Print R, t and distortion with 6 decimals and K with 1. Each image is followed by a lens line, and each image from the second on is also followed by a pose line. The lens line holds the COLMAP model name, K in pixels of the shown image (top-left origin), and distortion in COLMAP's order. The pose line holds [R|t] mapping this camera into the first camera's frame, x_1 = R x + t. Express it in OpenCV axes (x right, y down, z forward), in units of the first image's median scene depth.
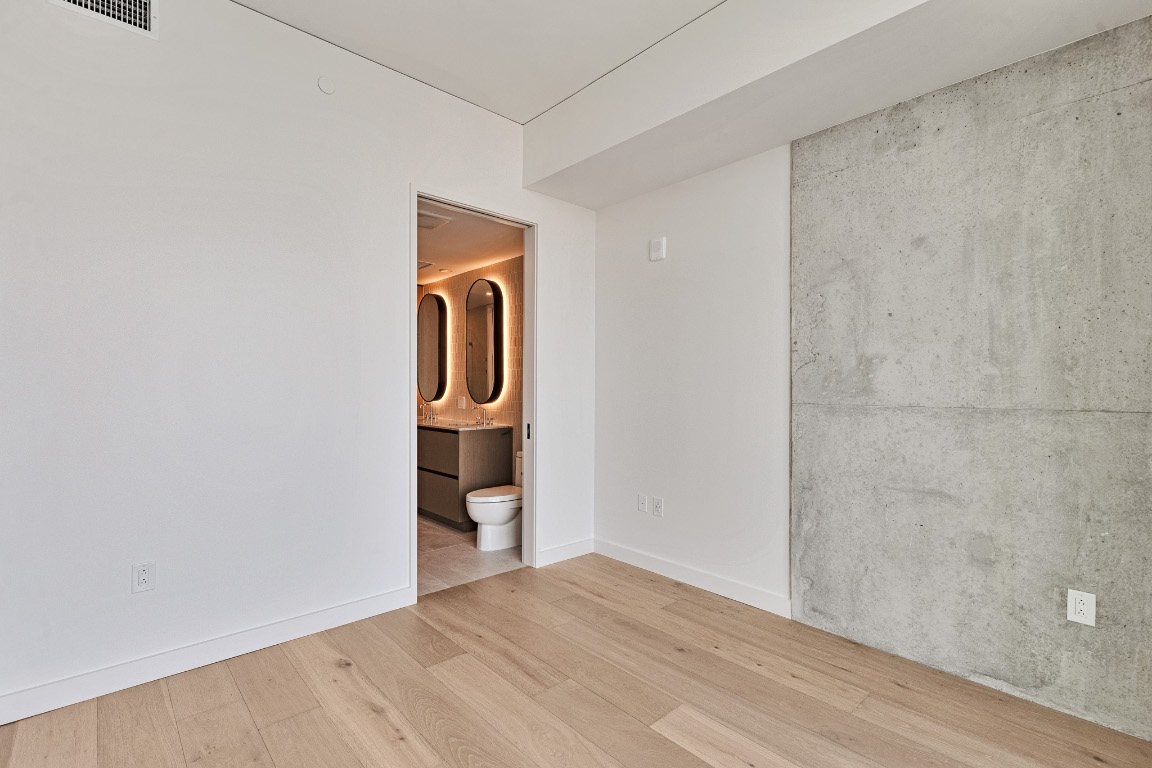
lens RADIAL K [[519.7, 0, 576.5], [0, 519.7, 384.9], [0, 0, 1]] dist [-0.004531, -0.000929]
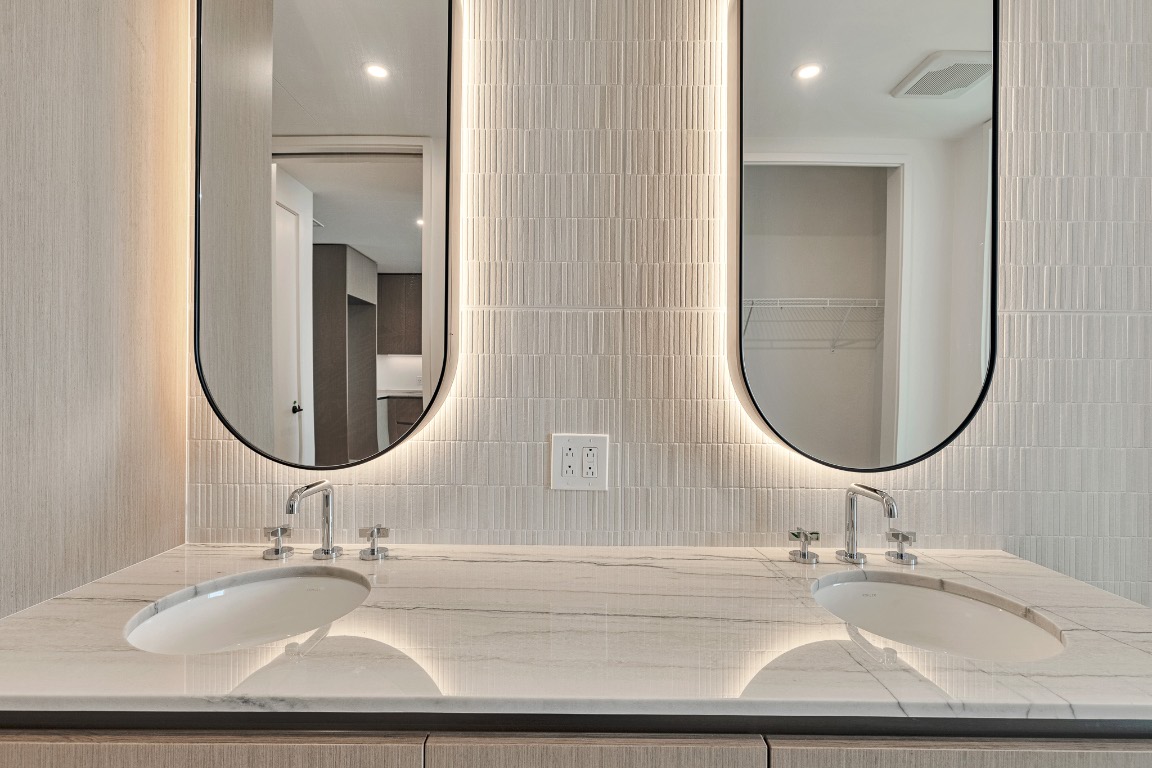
lens RADIAL K [[519.7, 0, 576.0], [0, 519.7, 384.5], [0, 0, 1]] dist [-0.004531, -0.000929]
pose [[0.685072, 0.004088, 0.728464, -0.404113], [-0.004271, 0.999990, -0.001595, 0.004206], [-0.728463, -0.002019, 0.685083, 0.929874]]
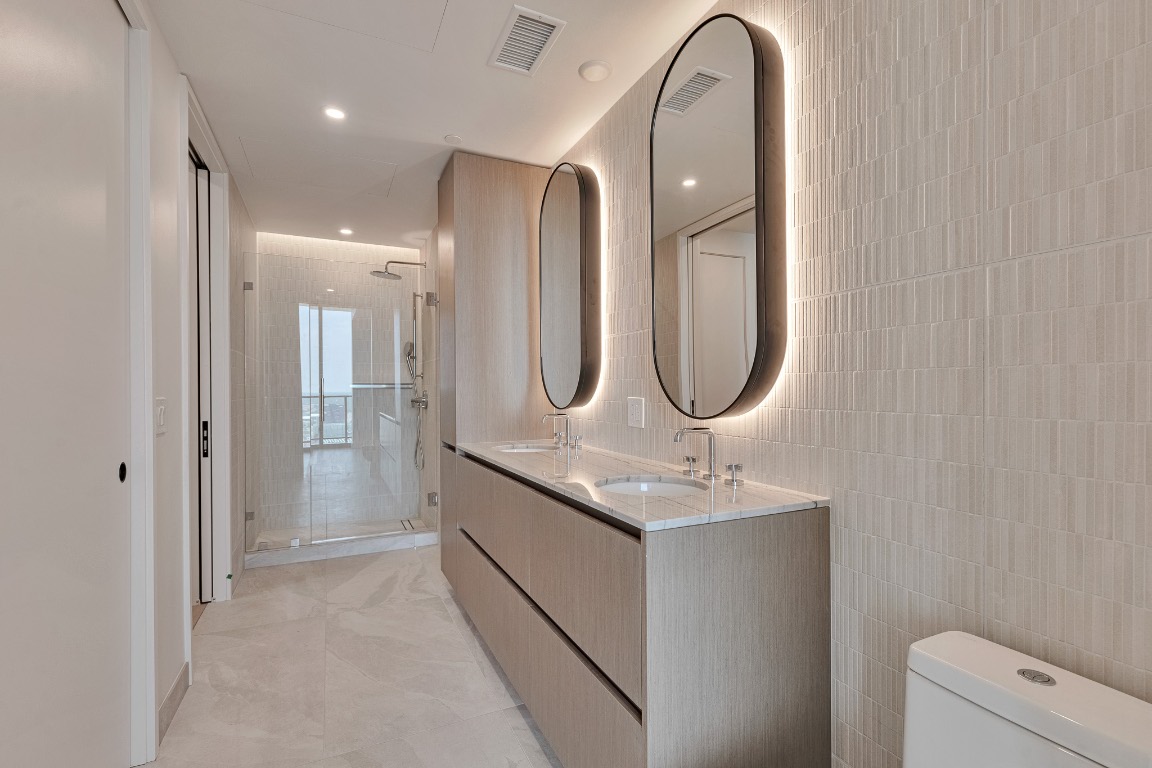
lens RADIAL K [[519.7, 0, 575.3], [0, 519.7, 392.4], [0, 0, 1]] dist [-0.004531, -0.000929]
pose [[0.955984, -0.003765, -0.293396, -0.162787], [0.004181, 0.999991, 0.000791, 0.020212], [0.293390, -0.001983, 0.955991, 0.663081]]
